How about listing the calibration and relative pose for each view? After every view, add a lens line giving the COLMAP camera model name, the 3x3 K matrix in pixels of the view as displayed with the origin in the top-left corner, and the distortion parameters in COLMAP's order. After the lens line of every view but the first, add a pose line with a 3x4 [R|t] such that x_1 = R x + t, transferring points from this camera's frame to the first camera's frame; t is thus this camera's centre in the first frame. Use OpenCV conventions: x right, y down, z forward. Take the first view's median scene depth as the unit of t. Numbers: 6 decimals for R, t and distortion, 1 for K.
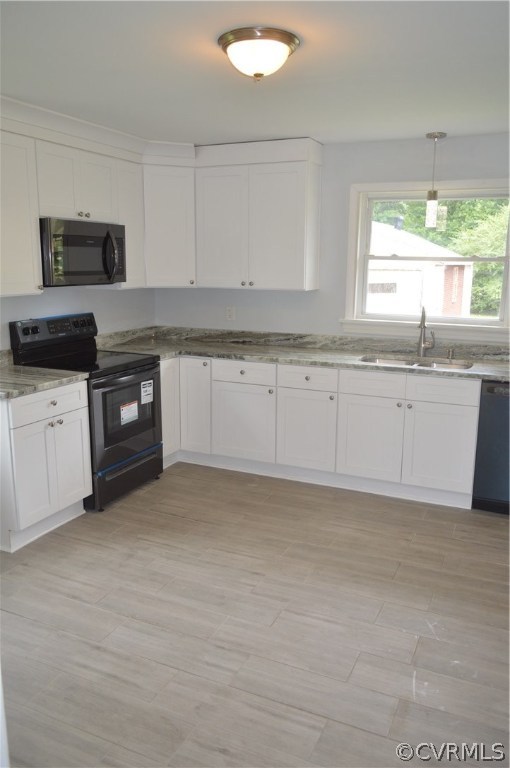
lens RADIAL K [[606.4, 0, 260.9], [0, 606.4, 381.1], [0, 0, 1]] dist [-0.013997, -0.003125]
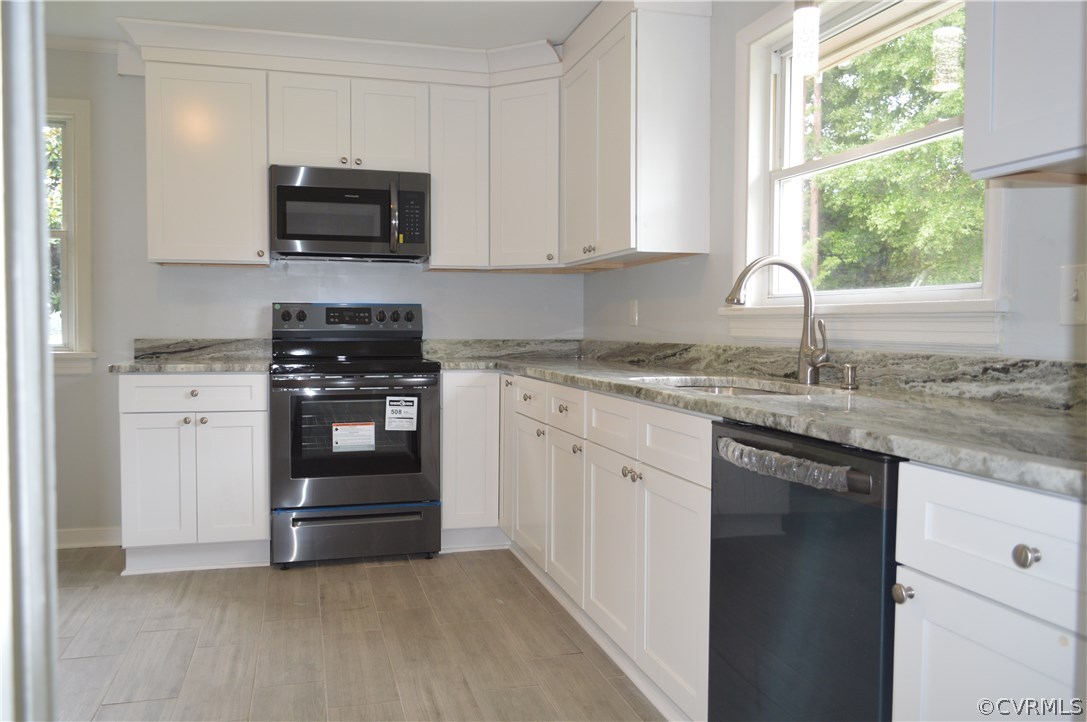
lens RADIAL K [[858.2, 0, 544.0], [0, 858.2, 359.3], [0, 0, 1]] dist [-0.013997, -0.003125]
pose [[0.649062, 0.024704, -0.760334, 0.611122], [-0.149103, 0.984218, -0.095304, 0.025474], [0.745980, 0.175226, 0.642502, 0.509395]]
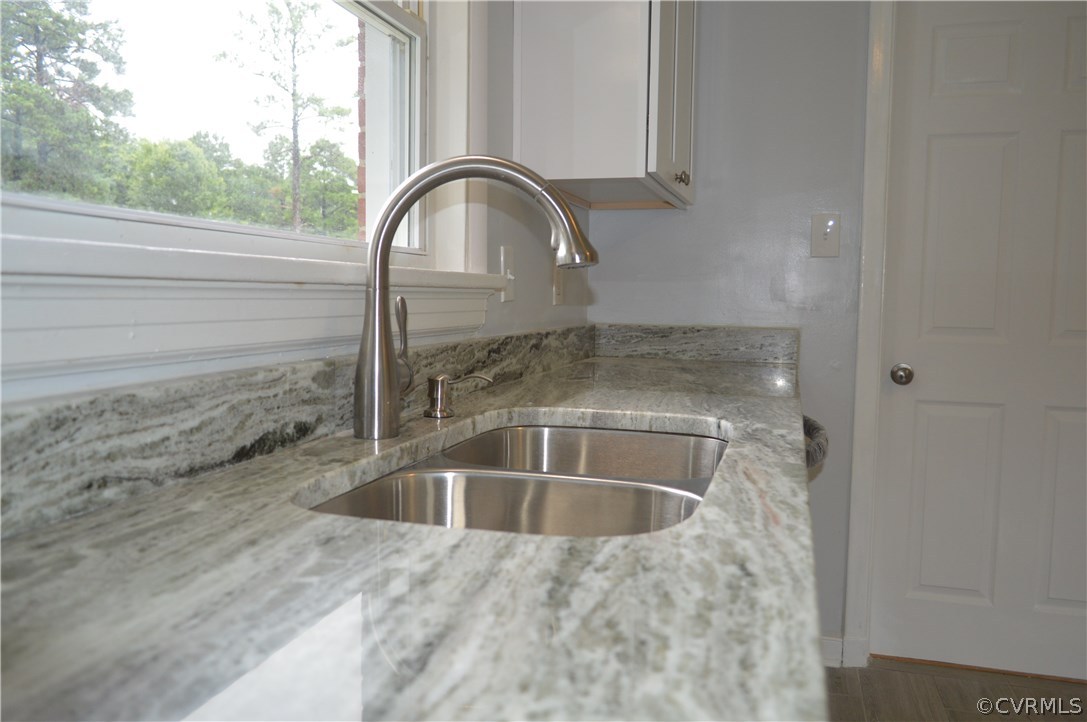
lens RADIAL K [[858.2, 0, 544.0], [0, 858.2, 359.3], [0, 0, 1]] dist [-0.013997, -0.003125]
pose [[-0.144345, -0.087993, 0.985607, 0.000059], [0.179461, 0.977193, 0.113524, -0.088276], [-0.973118, 0.193265, -0.125262, 1.014434]]
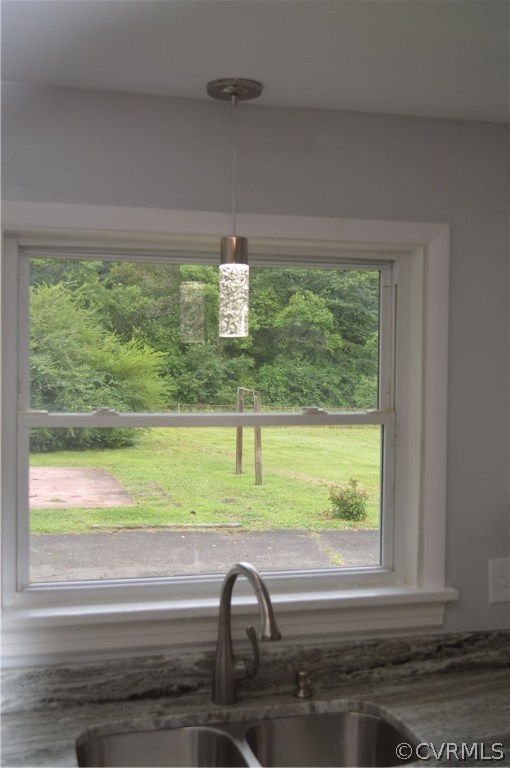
lens RADIAL K [[932.9, 0, 255.0], [0, 932.9, 384.0], [0, 0, 1]] dist [-0.011987, -0.011506]
pose [[0.769997, -0.019222, 0.637758, -0.056985], [0.125171, 0.984674, -0.121446, -0.158106], [-0.625649, 0.173341, 0.760603, 0.575980]]
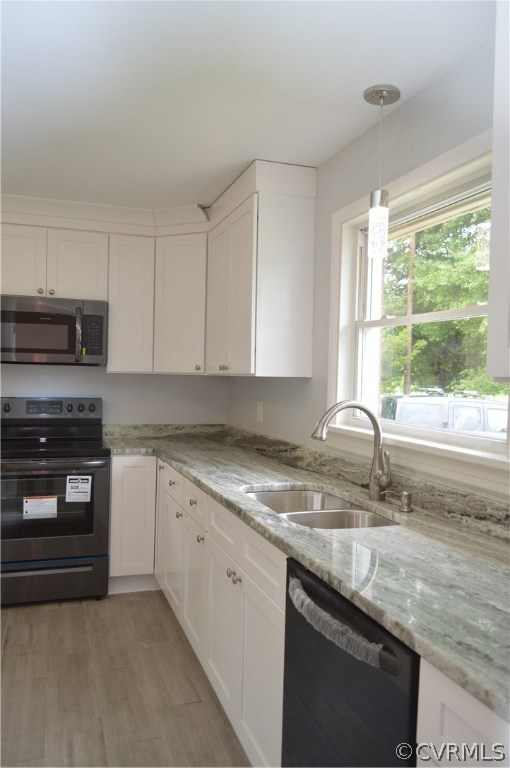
lens RADIAL K [[605.3, 0, 254.9], [0, 605.3, 388.5], [0, 0, 1]] dist [-0.008549, 0.003645]
pose [[0.686397, 0.023181, -0.726858, 0.591342], [-0.160070, 0.979795, -0.119912, -0.057320], [0.709392, 0.198655, 0.676239, 0.573580]]
